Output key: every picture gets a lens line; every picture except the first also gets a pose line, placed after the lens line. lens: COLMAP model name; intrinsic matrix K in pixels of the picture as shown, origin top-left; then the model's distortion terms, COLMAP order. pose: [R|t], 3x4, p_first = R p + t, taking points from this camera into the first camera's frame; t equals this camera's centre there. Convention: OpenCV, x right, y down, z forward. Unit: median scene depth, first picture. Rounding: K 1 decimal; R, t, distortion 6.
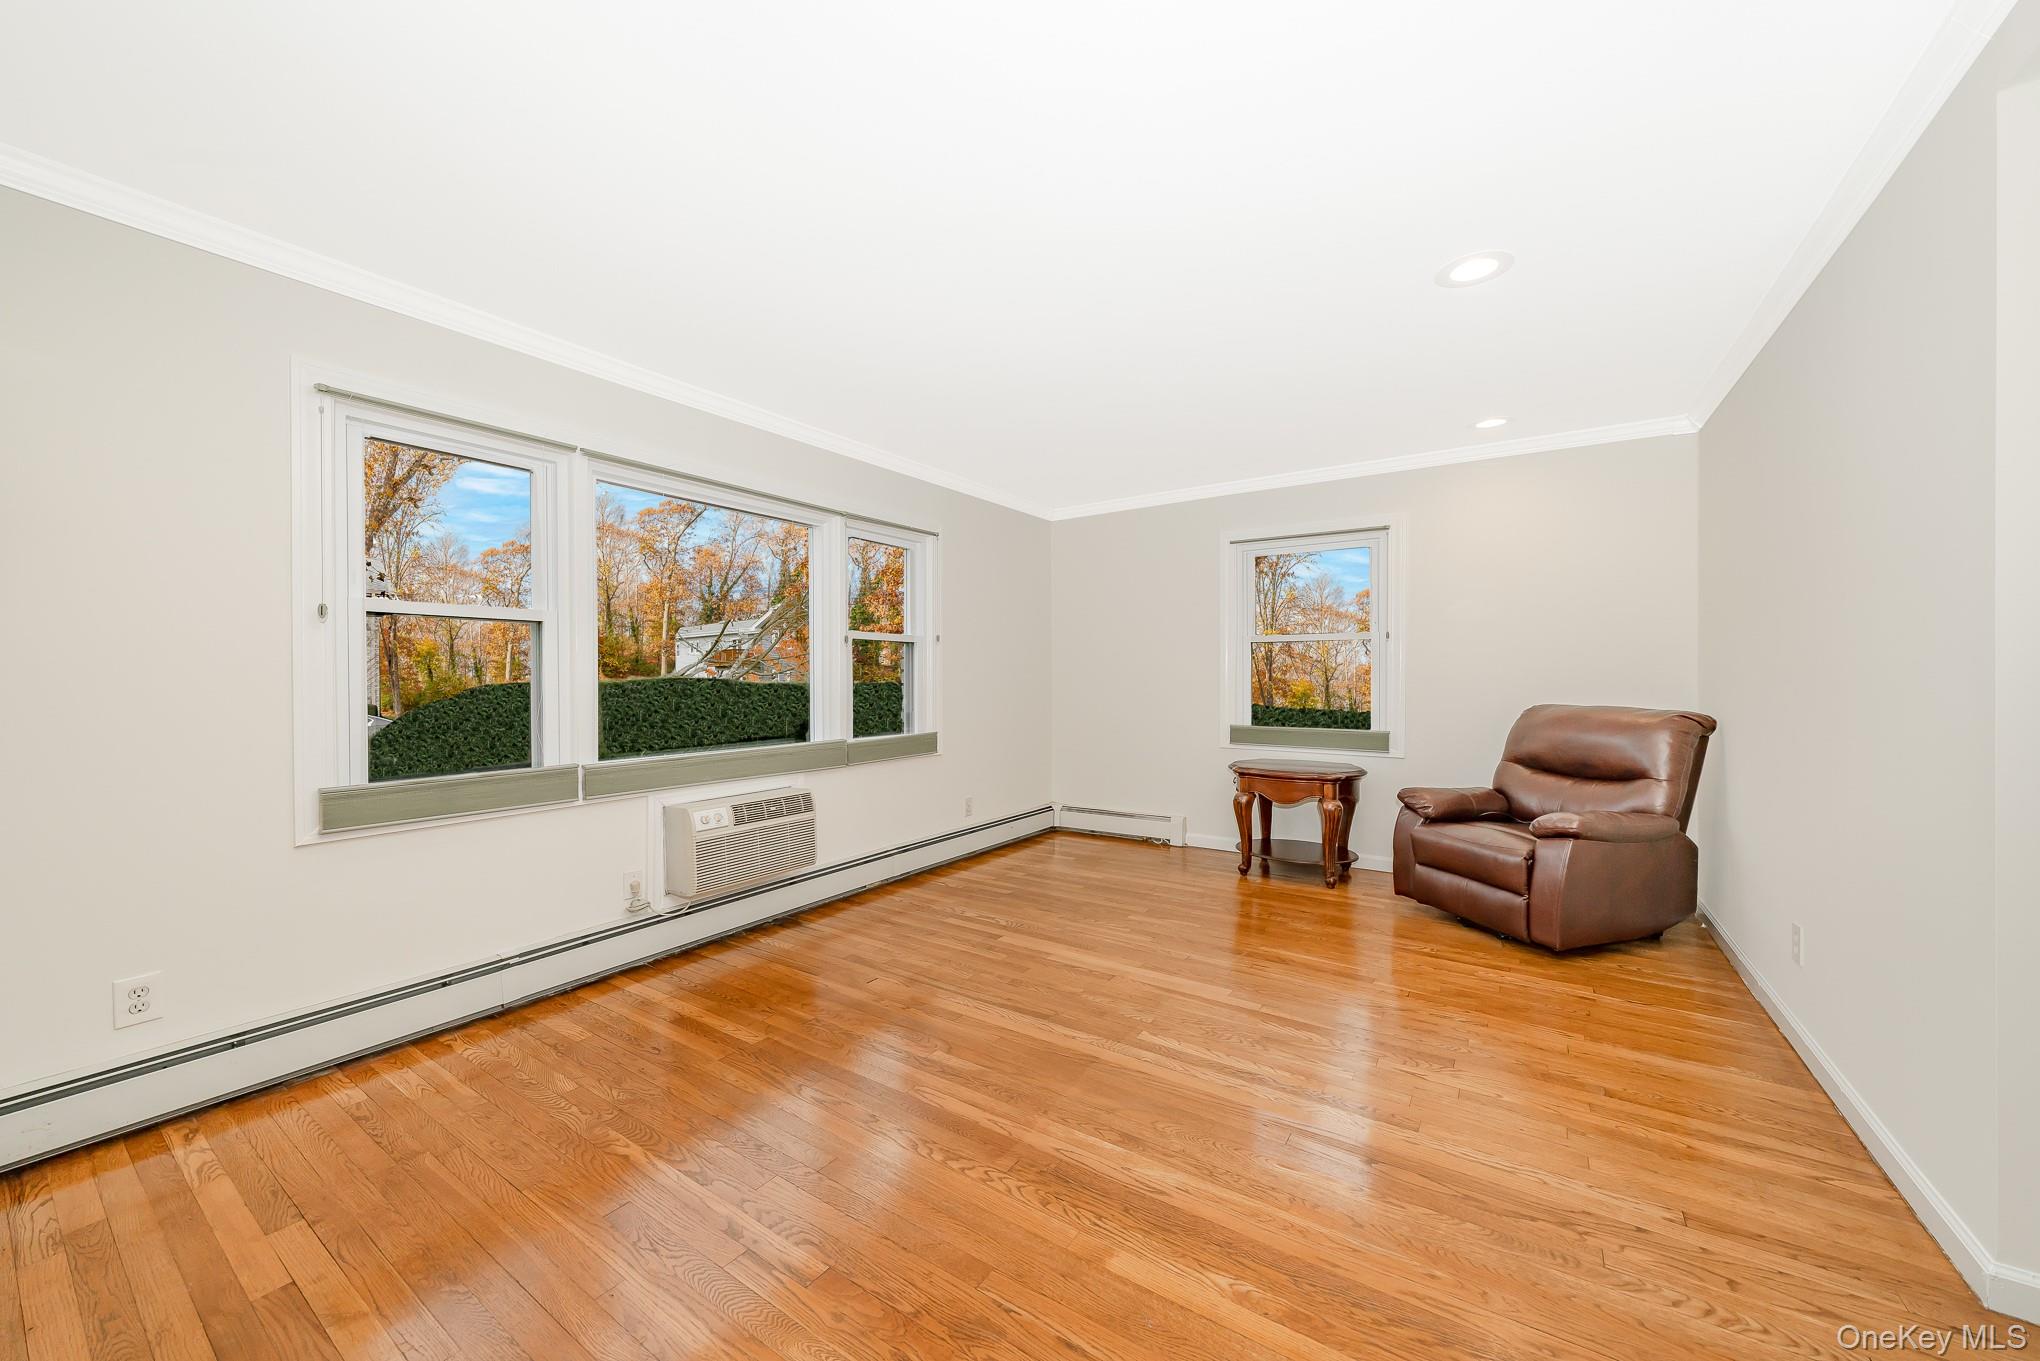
lens RADIAL K [[753.4, 0, 983.5], [0, 753.4, 680.9], [0, 0, 1]] dist [-0.001358, -0.000239]
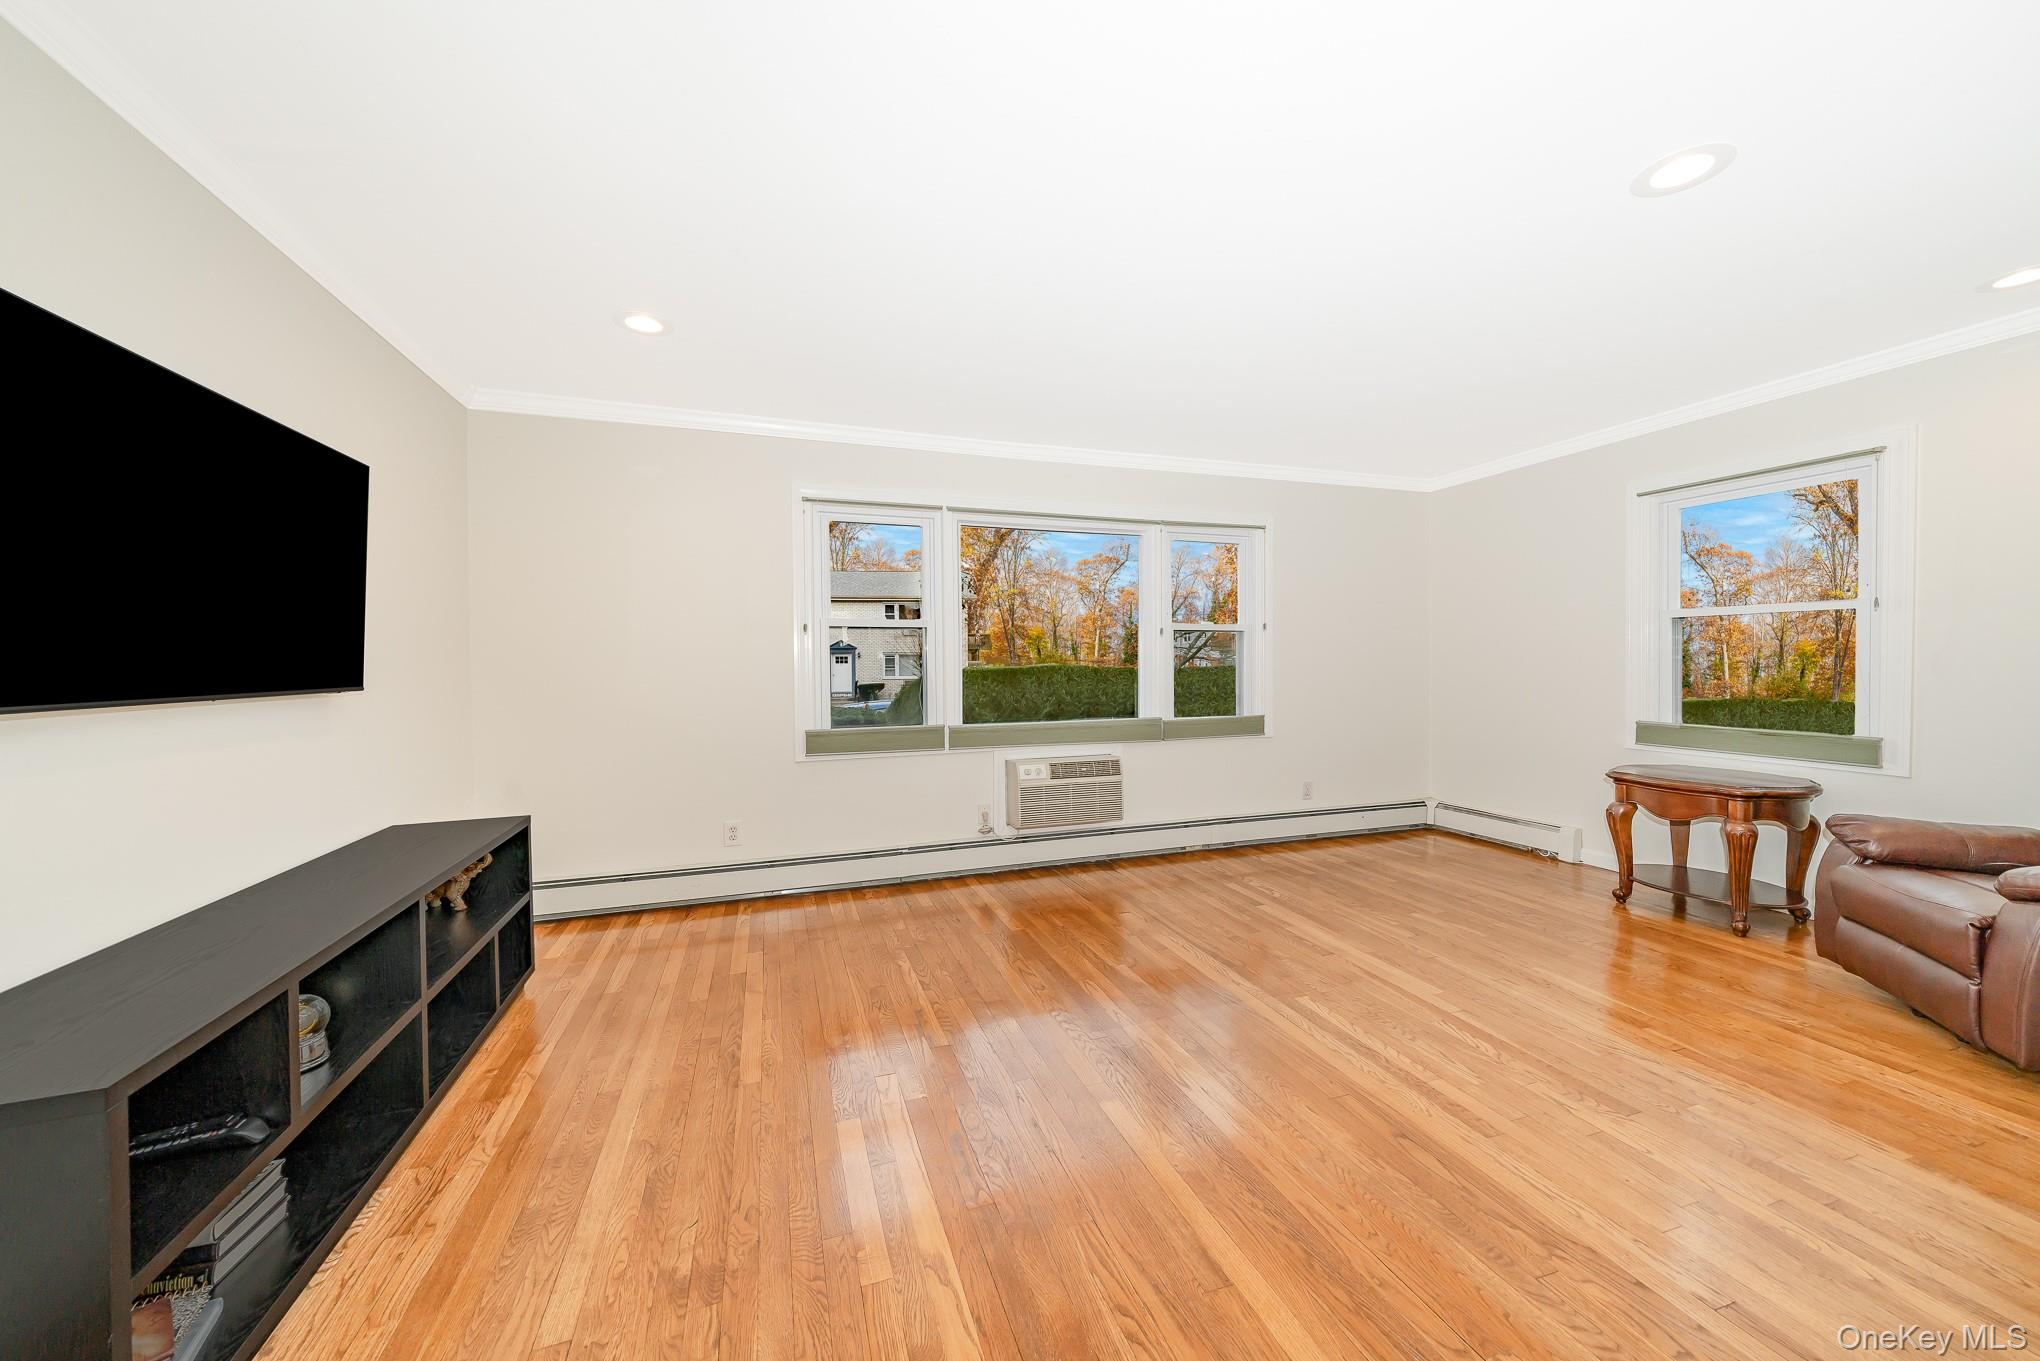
lens RADIAL K [[749.3, 0, 1003.7], [0, 749.3, 671.9], [0, 0, 1]] dist [0.011179, -0.000017]
pose [[0.800390, 0.003574, -0.599469, 0.365970], [0.001770, 0.999964, 0.008325, -0.002702], [0.599477, -0.007725, 0.800355, -0.077119]]
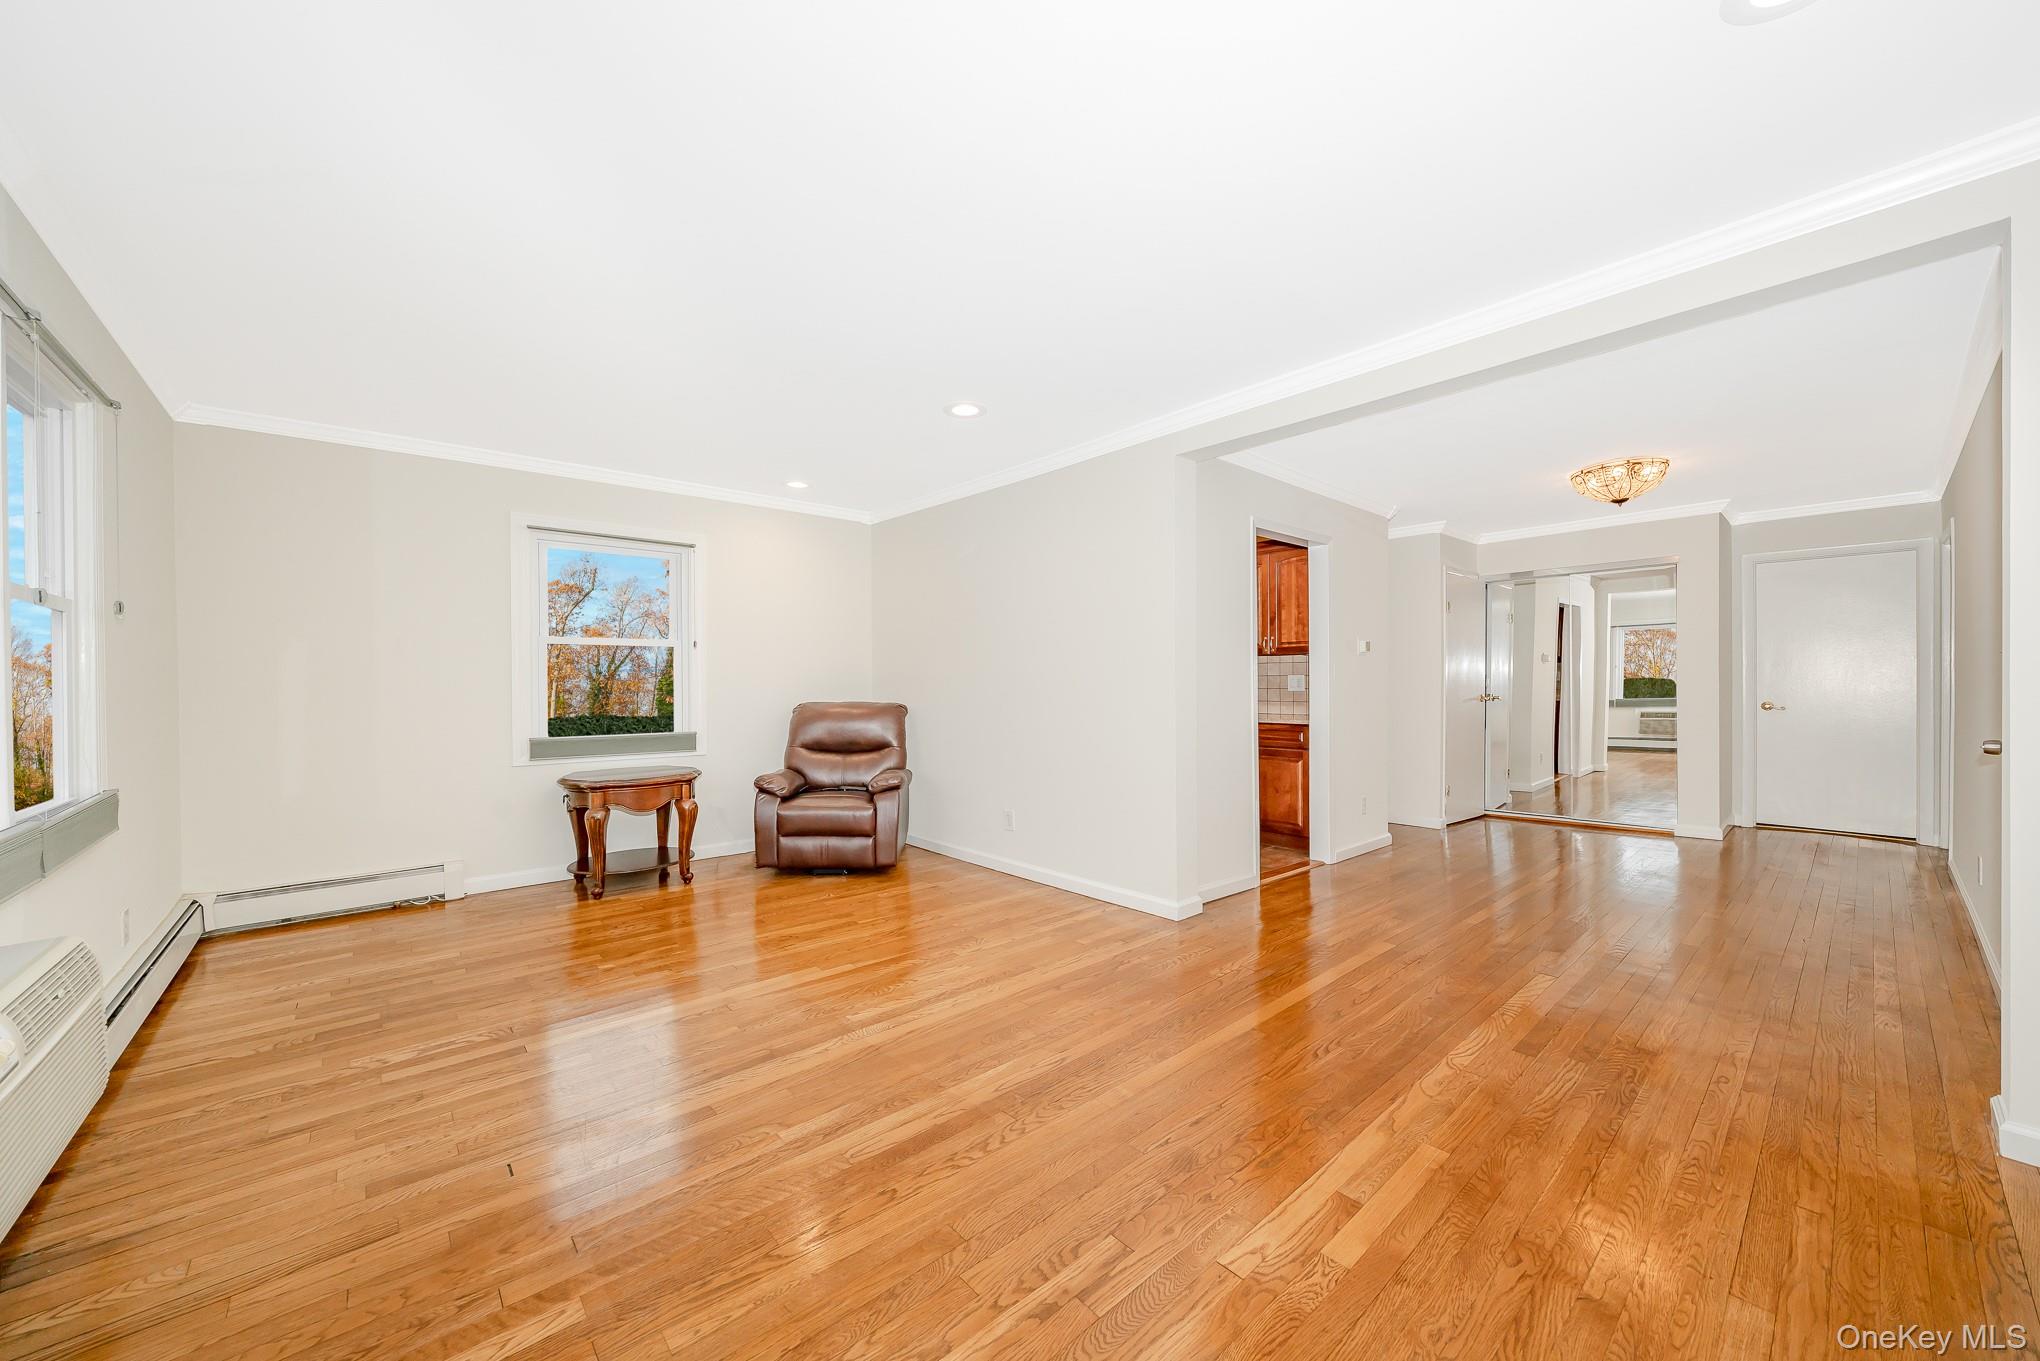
lens RADIAL K [[800.7, 0, 954.6], [0, 800.7, 685.9], [0, 0, 1]] dist [-0.004419, -0.000086]
pose [[0.241133, -0.002932, 0.970488, -0.600323], [0.010593, 0.999944, 0.000389, 0.004176], [-0.970434, 0.010187, 0.241151, 0.419273]]
